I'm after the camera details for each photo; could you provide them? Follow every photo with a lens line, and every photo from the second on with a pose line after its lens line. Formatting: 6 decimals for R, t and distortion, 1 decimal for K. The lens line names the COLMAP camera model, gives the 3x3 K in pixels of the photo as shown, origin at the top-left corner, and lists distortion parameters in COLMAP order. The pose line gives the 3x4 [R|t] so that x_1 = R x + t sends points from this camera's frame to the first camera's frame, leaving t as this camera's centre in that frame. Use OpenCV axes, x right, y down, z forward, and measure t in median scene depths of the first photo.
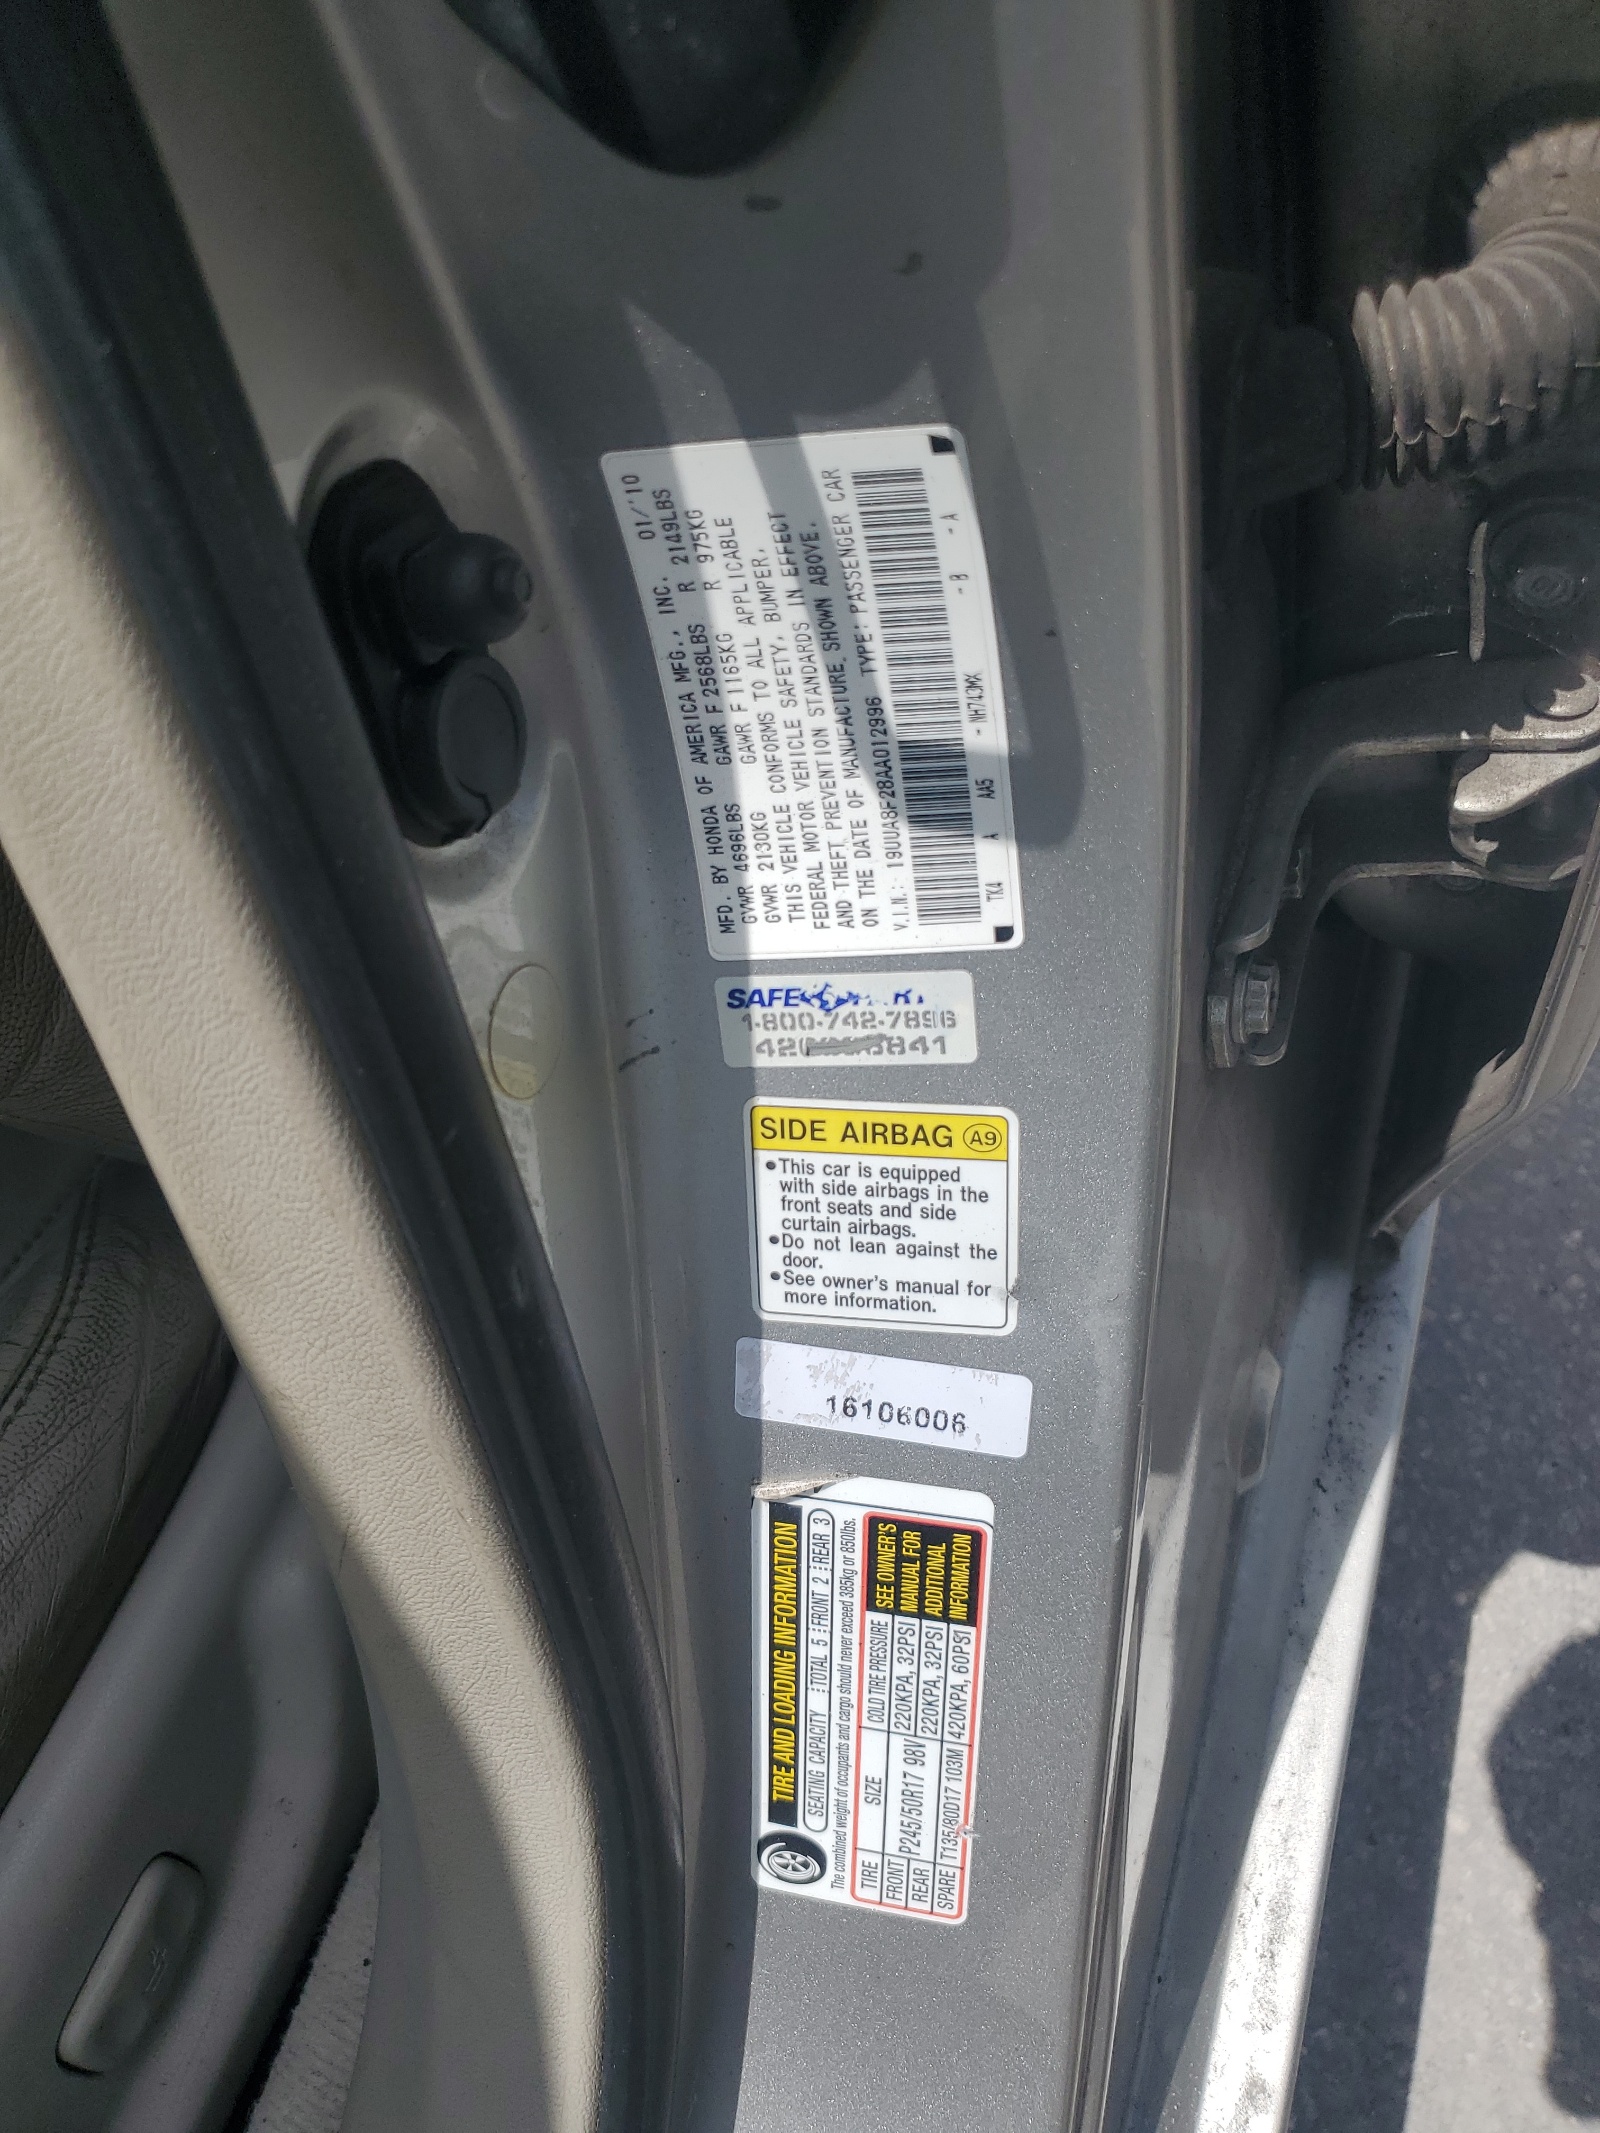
lens RADIAL K [[1611.7, 0, 800.4], [0, 1611.7, 1066.3], [0, 0, 1]] dist [0.001380, -0.002532]
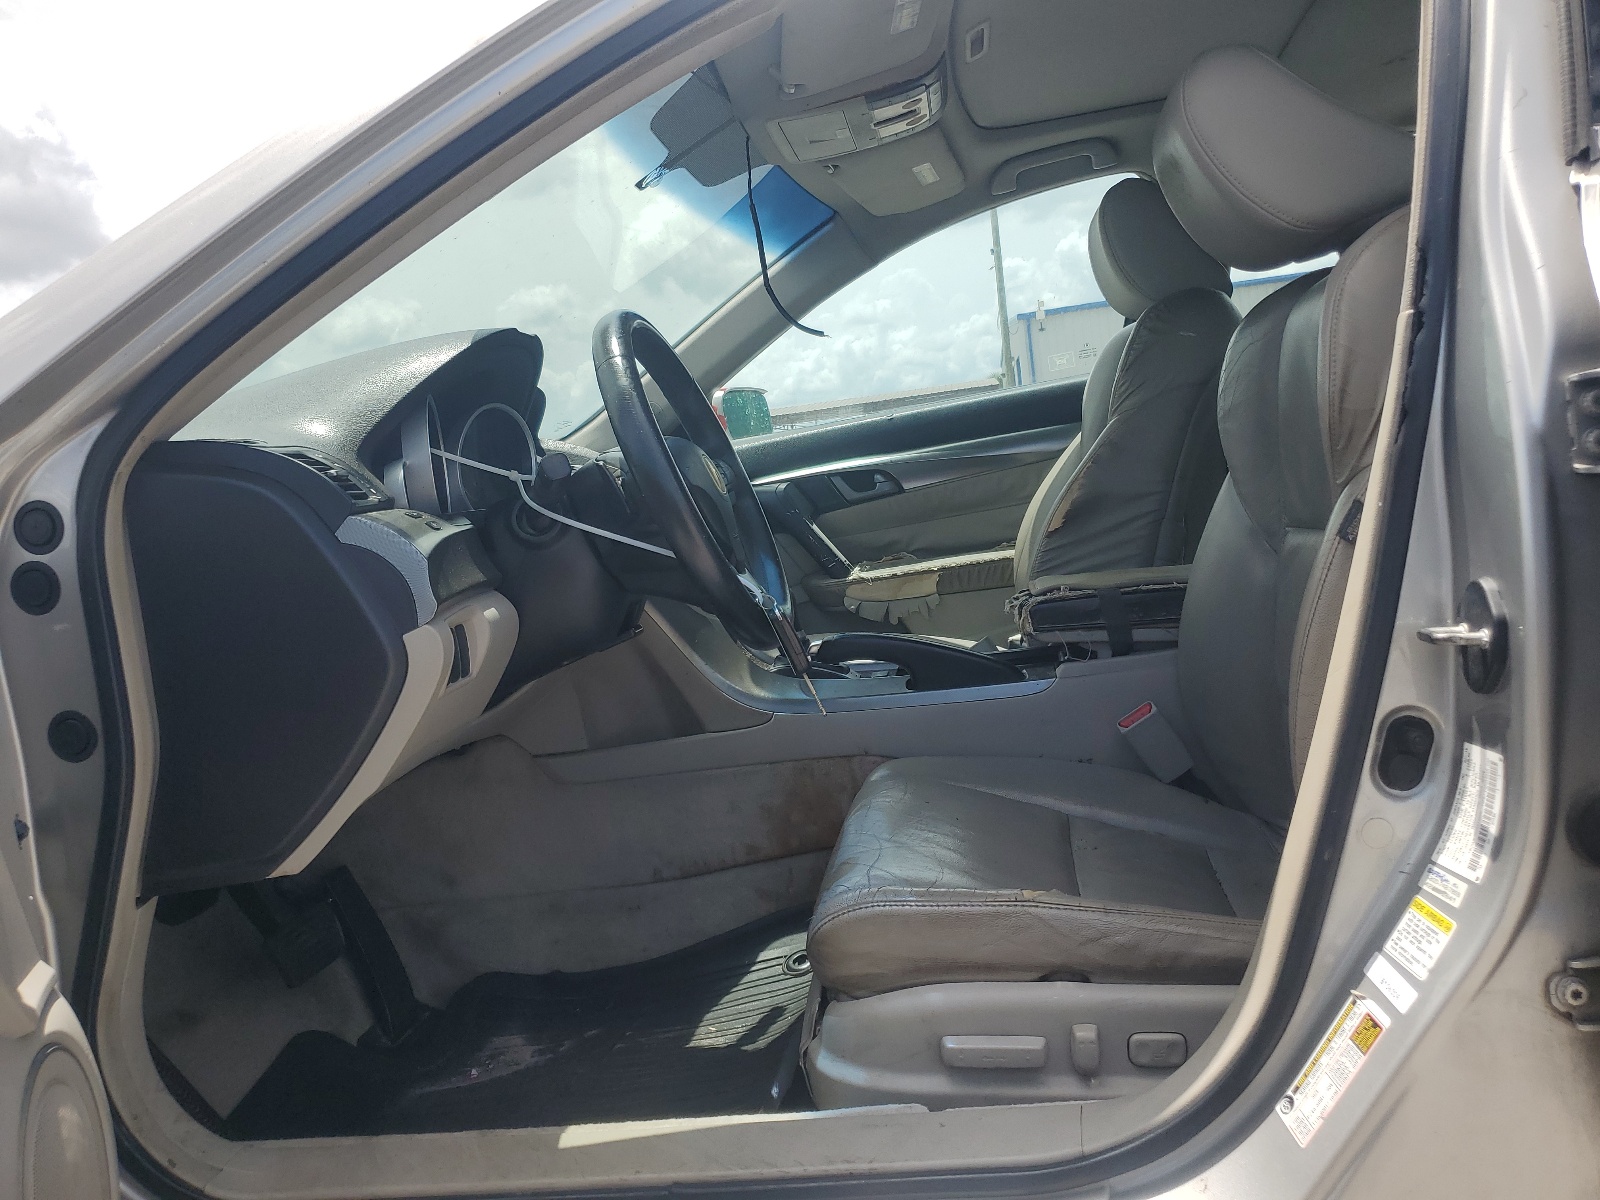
lens RADIAL K [[1209.0, 0, 800.0], [0, 1209.0, 600.1], [0, 0, 1]] dist [0.001380, -0.002532]
pose [[0.226398, 0.291324, -0.929448, 2.157864], [-0.732746, 0.679625, 0.034536, 0.532178], [0.641738, 0.673231, 0.367332, -1.516460]]
